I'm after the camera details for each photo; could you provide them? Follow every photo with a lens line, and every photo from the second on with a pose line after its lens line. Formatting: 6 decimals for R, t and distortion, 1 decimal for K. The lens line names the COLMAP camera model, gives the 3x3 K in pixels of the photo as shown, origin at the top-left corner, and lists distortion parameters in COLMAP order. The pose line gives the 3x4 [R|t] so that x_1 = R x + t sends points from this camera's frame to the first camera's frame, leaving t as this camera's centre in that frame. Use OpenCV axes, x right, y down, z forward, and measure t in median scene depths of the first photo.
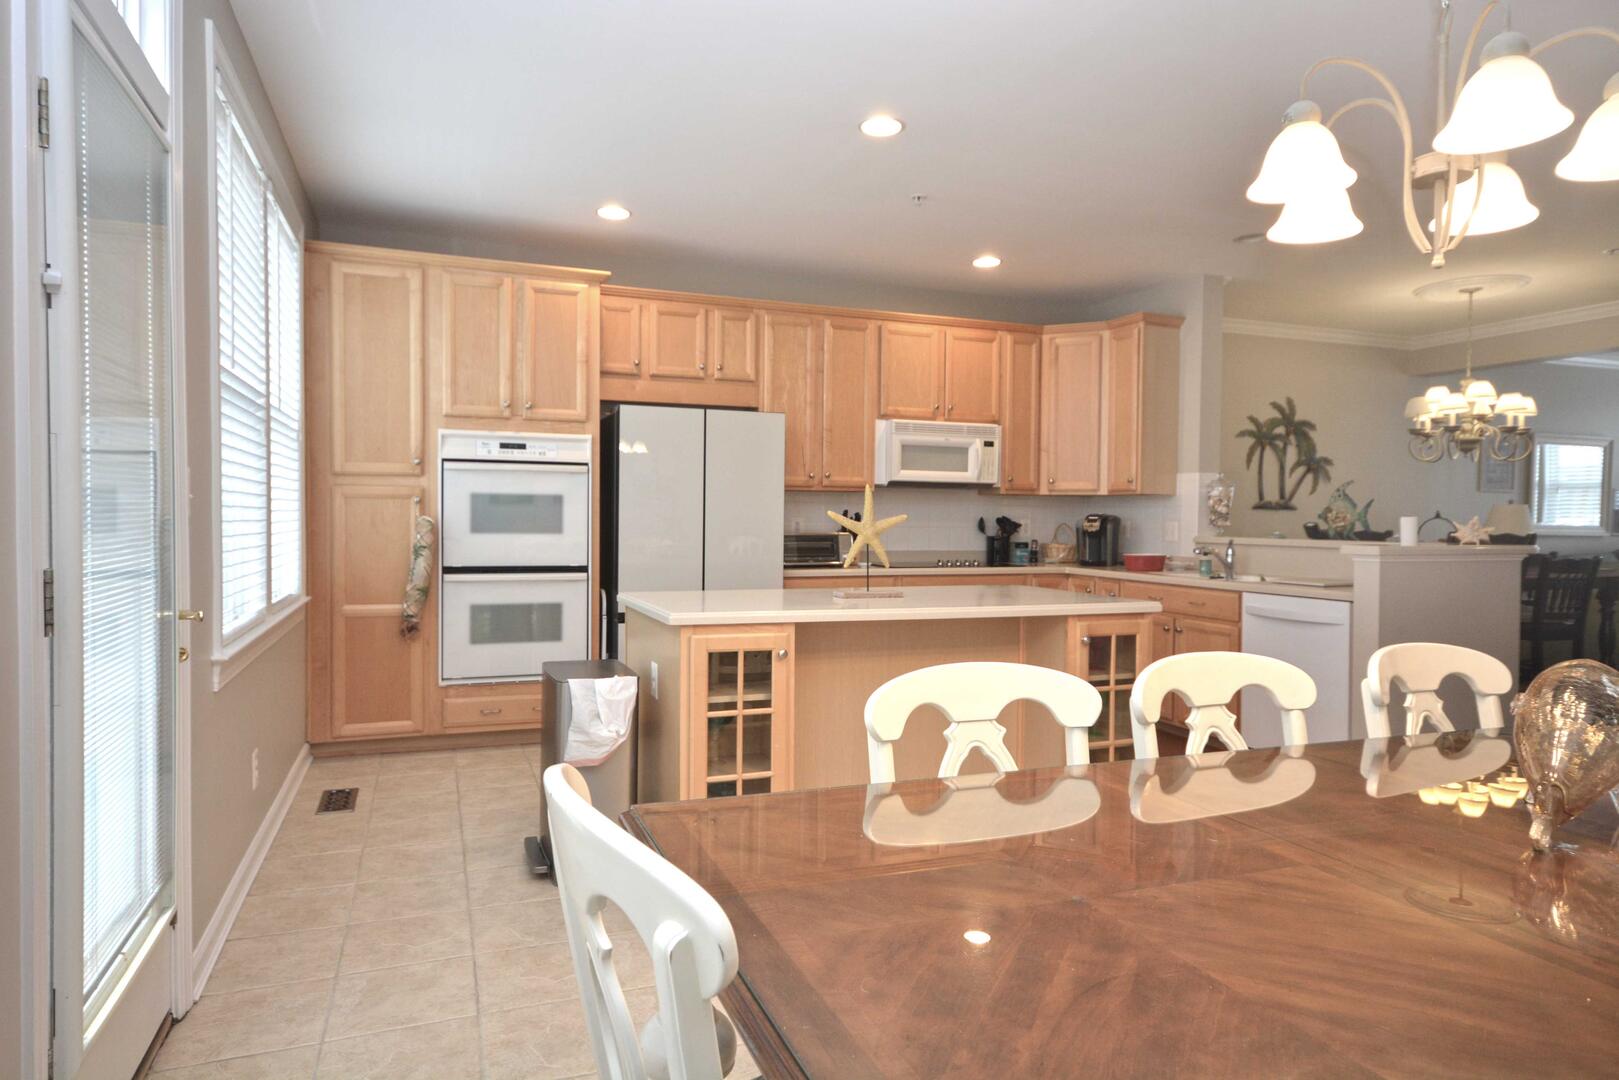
lens RADIAL K [[969.8, 0, 809.5], [0, 969.8, 540.0], [0, 0, 1]] dist [0.012130, 0.001550]
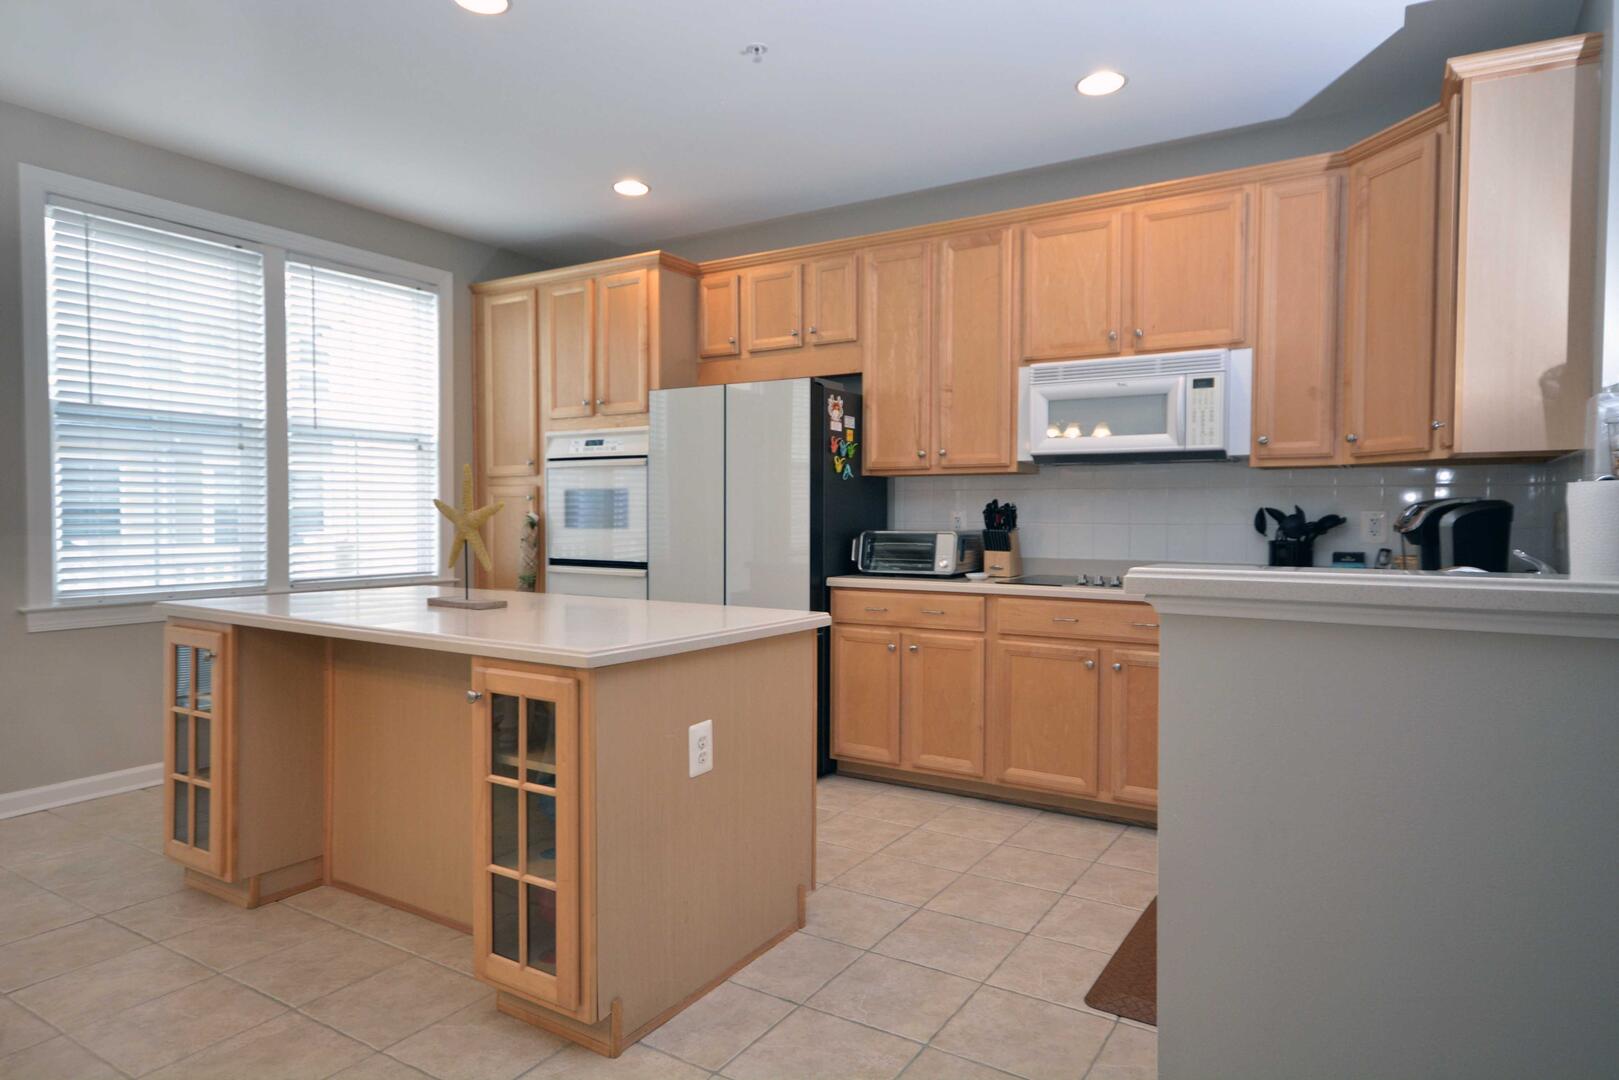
lens RADIAL K [[969.8, 0, 809.5], [0, 969.8, 540.0], [0, 0, 1]] dist [0.012130, 0.001550]
pose [[0.589523, 0.019954, -0.807505, 0.571853], [-0.012397, 0.999801, 0.015656, -0.010864], [0.807656, 0.000781, 0.589653, 0.499732]]
